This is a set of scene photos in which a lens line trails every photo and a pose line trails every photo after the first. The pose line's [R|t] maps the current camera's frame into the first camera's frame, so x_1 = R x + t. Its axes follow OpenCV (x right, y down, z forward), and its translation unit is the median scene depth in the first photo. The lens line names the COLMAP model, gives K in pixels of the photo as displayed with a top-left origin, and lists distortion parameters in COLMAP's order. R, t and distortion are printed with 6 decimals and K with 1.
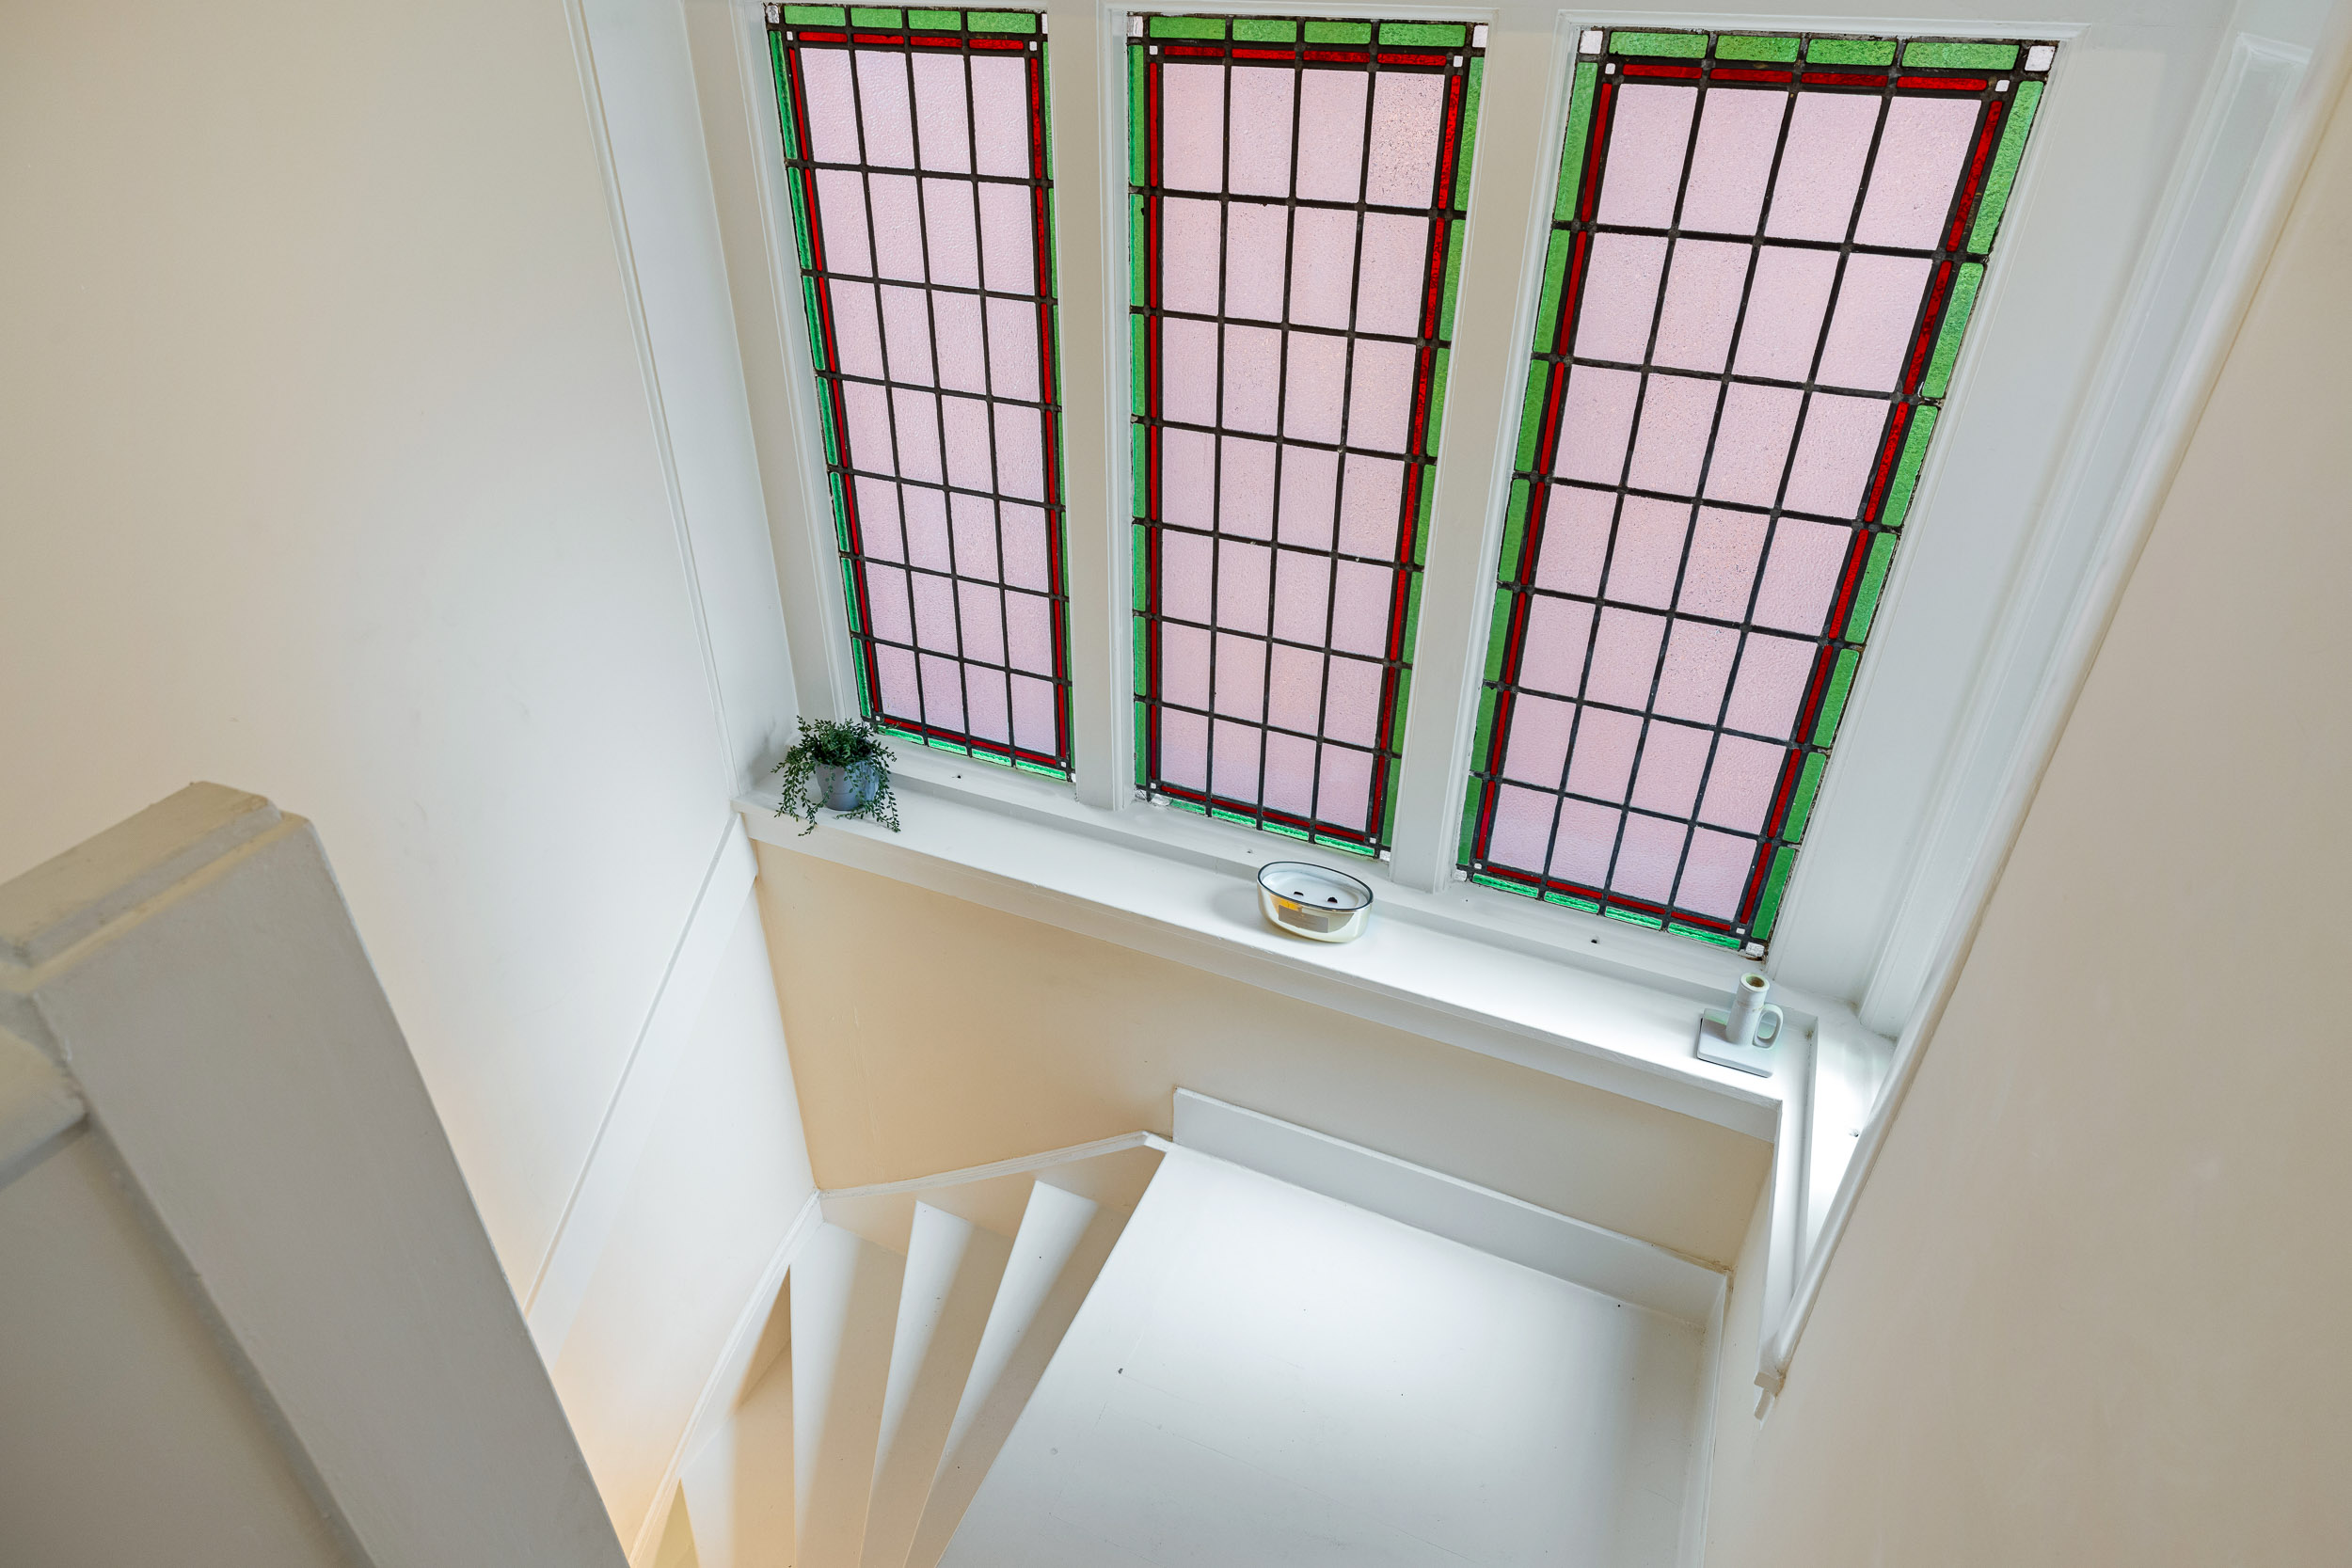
lens RADIAL K [[1331.8, 0, 1163.2], [0, 1331.8, 785.5], [0, 0, 1]] dist [-0.002019, -0.001956]
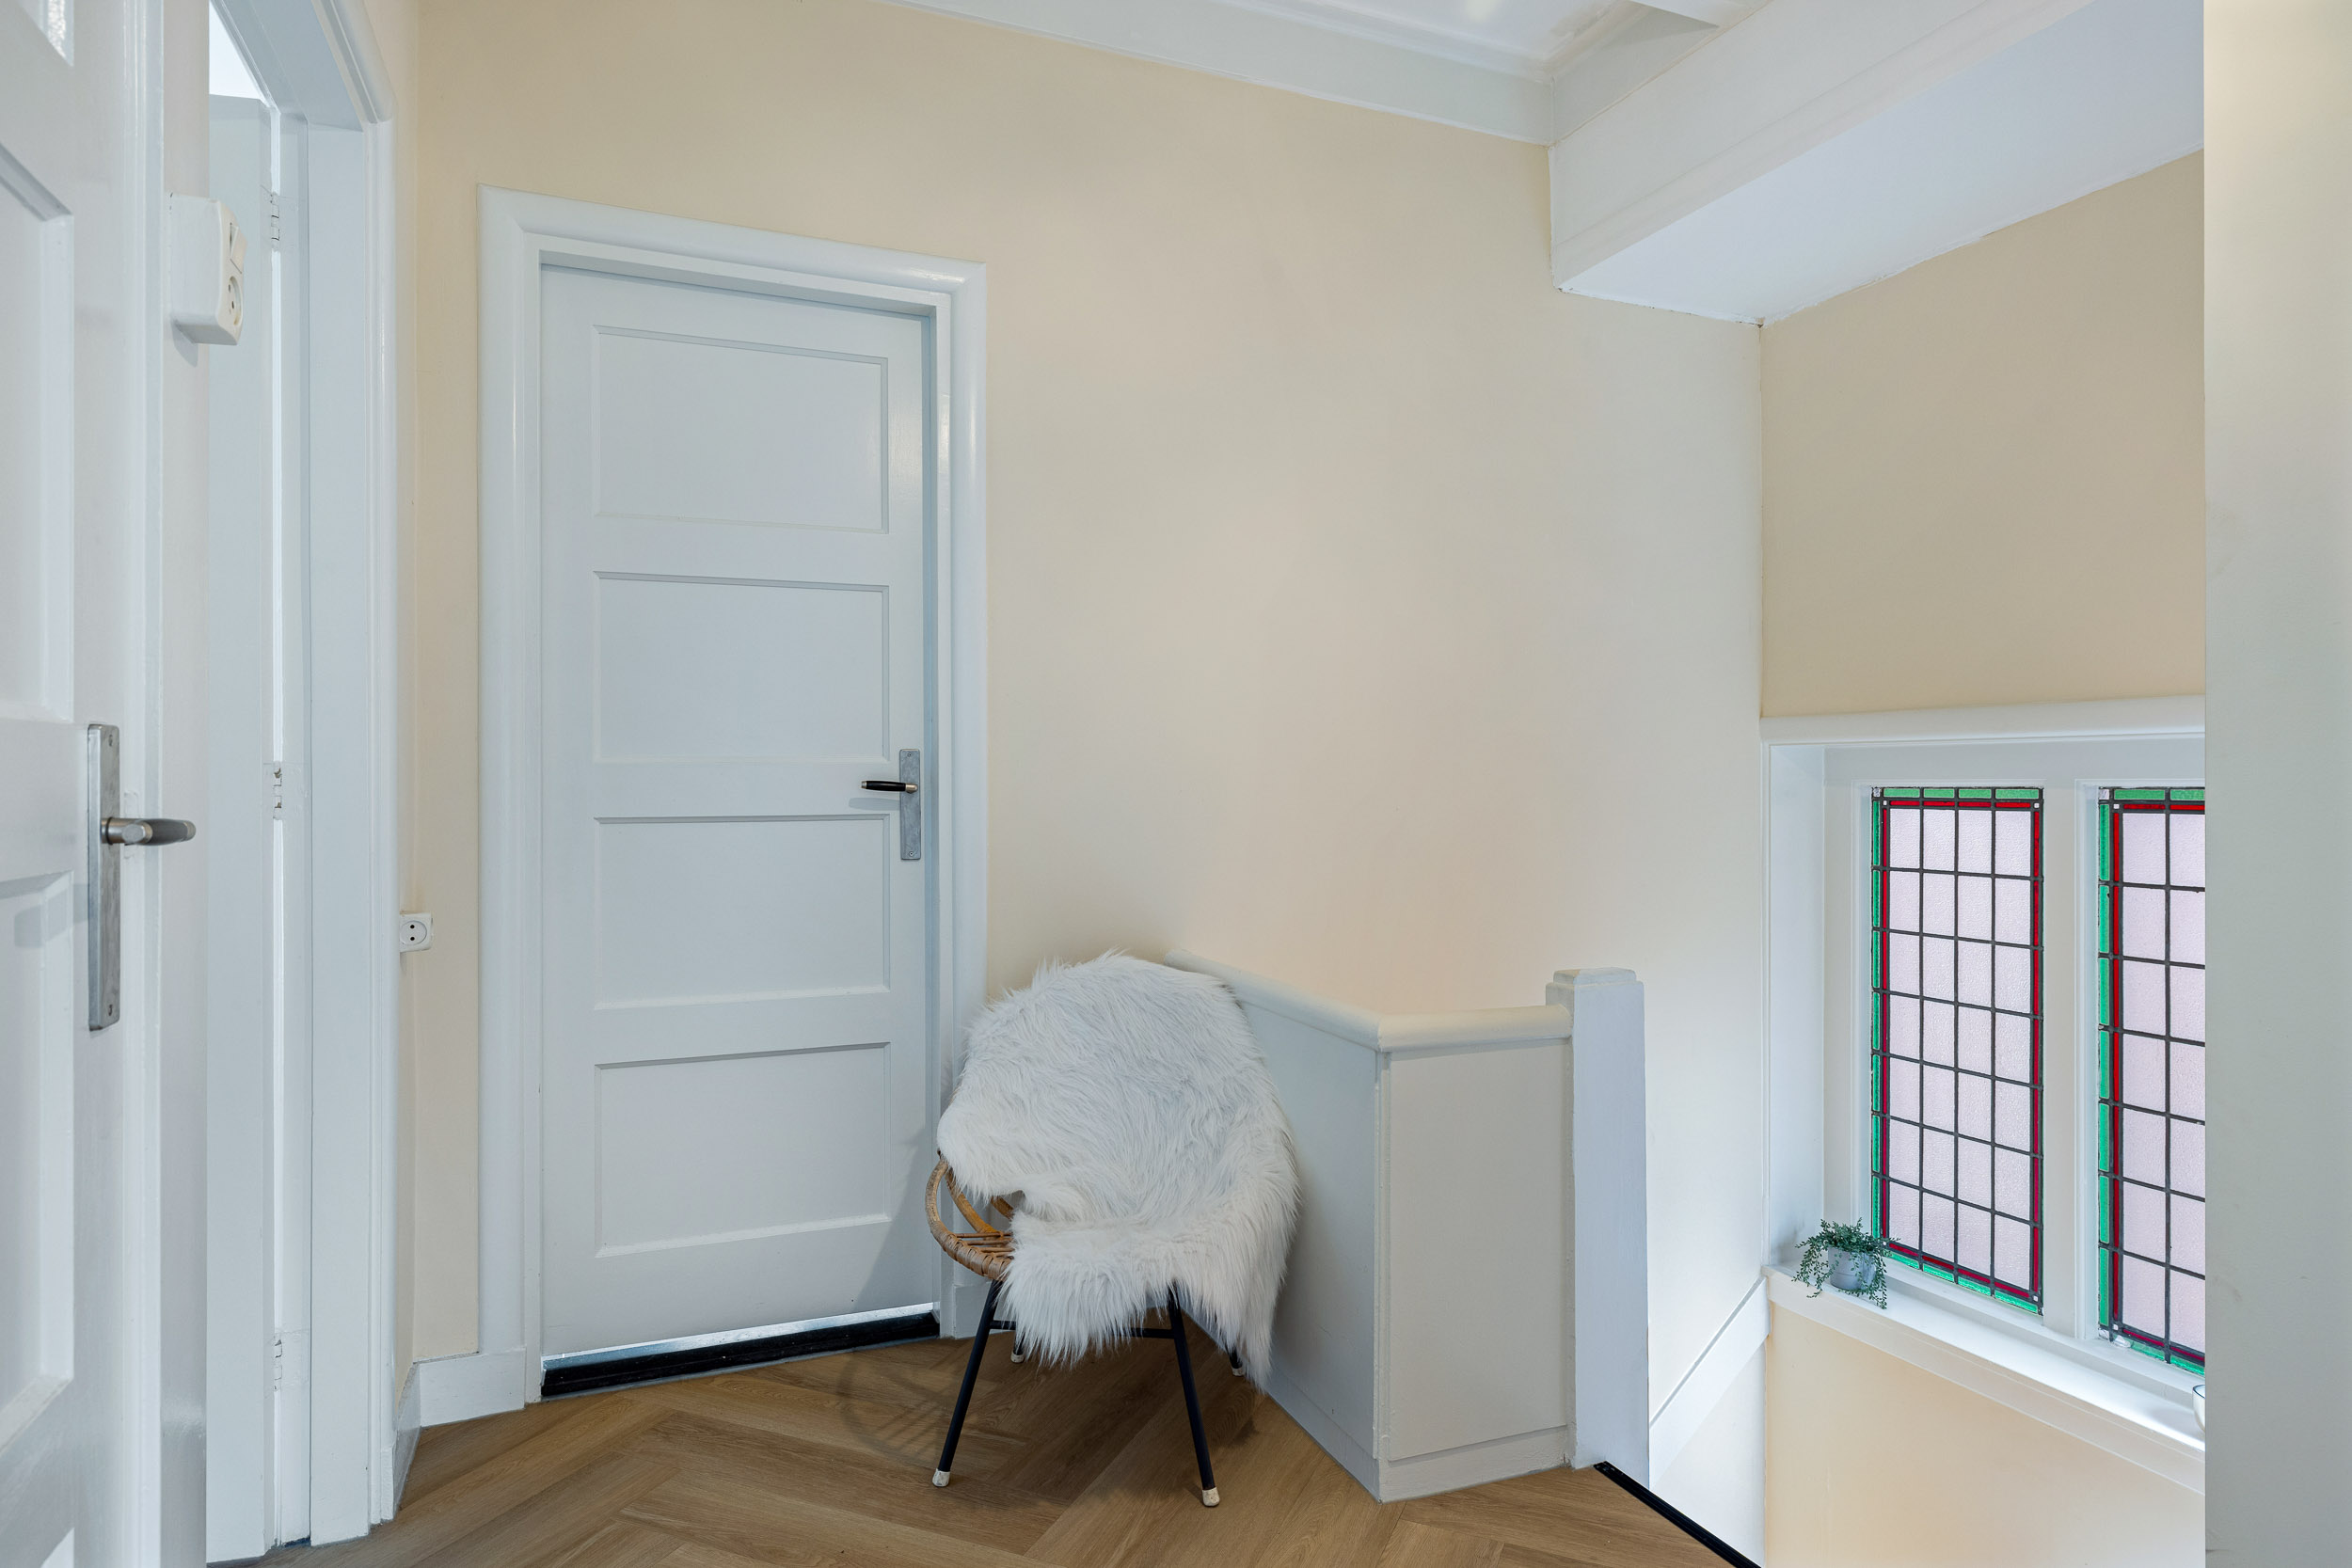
lens RADIAL K [[1331.8, 0, 1168.1], [0, 1331.8, 773.6], [0, 0, 1]] dist [-0.002019, -0.001956]
pose [[0.724126, -0.006596, -0.689636, 0.218953], [-0.377005, 0.833539, -0.403832, 0.418881], [0.577502, 0.552421, 0.601100, -0.559697]]
